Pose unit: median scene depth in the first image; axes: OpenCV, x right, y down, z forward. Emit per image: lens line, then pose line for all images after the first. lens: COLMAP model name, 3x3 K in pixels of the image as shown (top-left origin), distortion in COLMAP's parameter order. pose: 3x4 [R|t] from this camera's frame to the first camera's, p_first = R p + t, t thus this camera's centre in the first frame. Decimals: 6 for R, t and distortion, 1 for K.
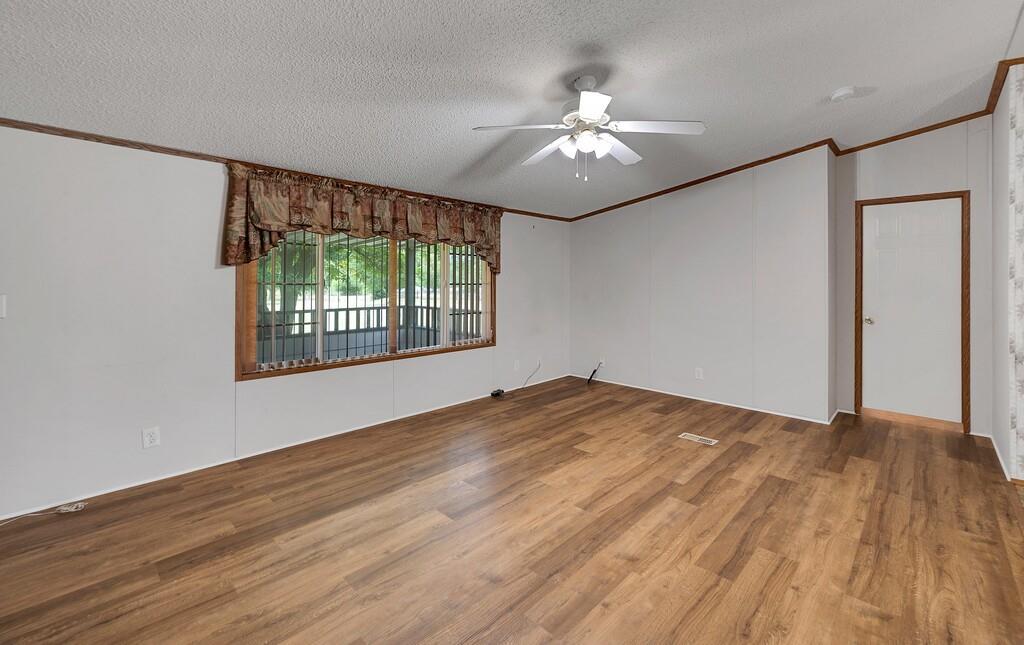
lens RADIAL K [[425.4, 0, 548.5], [0, 425.4, 280.1], [0, 0, 1]] dist [-0.004610, 0.000081]
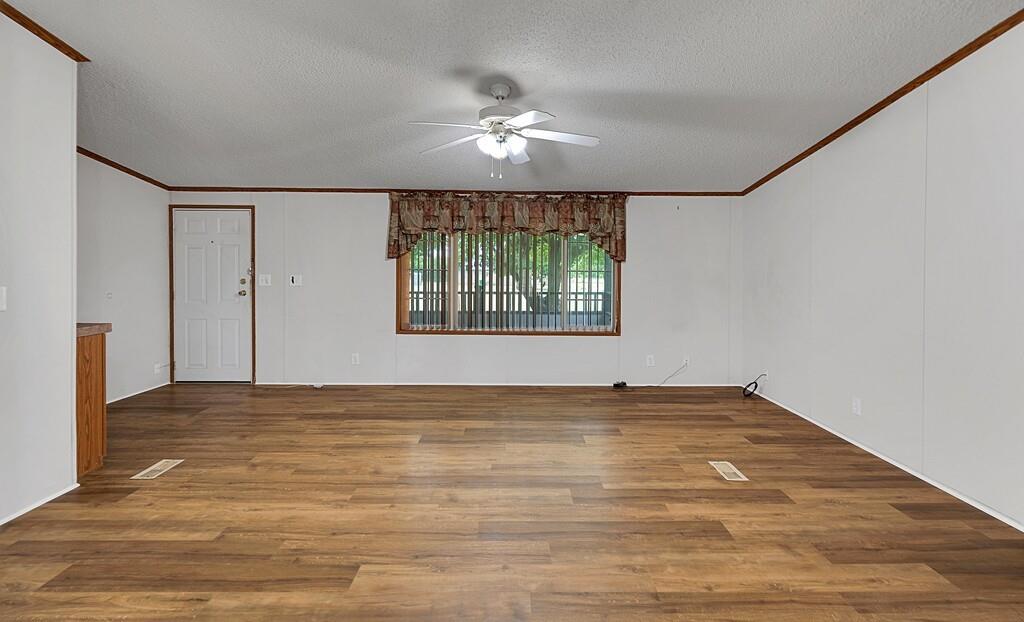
lens RADIAL K [[487.5, 0, 528.6], [0, 487.5, 276.9], [0, 0, 1]] dist [-0.005549, -0.000143]
pose [[0.685868, 0.013326, -0.727604, 0.833816], [-0.001812, 0.999861, 0.016603, 0.002721], [0.727724, -0.010069, 0.685796, 0.136696]]
